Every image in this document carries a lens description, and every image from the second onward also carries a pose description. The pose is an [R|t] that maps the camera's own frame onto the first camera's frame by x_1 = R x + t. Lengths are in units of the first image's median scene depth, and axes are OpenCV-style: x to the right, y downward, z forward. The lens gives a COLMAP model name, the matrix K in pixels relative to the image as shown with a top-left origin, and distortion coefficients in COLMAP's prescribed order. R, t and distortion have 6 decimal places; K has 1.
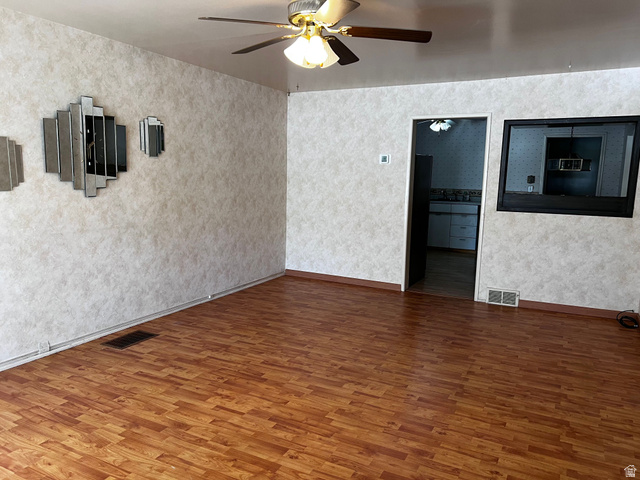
lens RADIAL K [[484.2, 0, 320.7], [0, 484.2, 241.1], [0, 0, 1]] dist [0.008708, -0.001716]
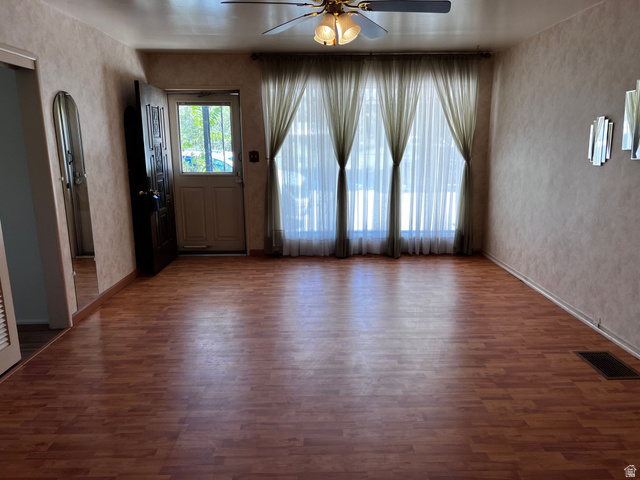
lens RADIAL K [[484.2, 0, 321.2], [0, 484.2, 241.1], [0, 0, 1]] dist [0.008708, -0.001716]
pose [[-0.882806, 0.083708, -0.462220, 0.402000], [-0.075381, 0.945996, 0.315293, -0.219836], [0.463650, 0.313185, -0.828820, 1.518170]]
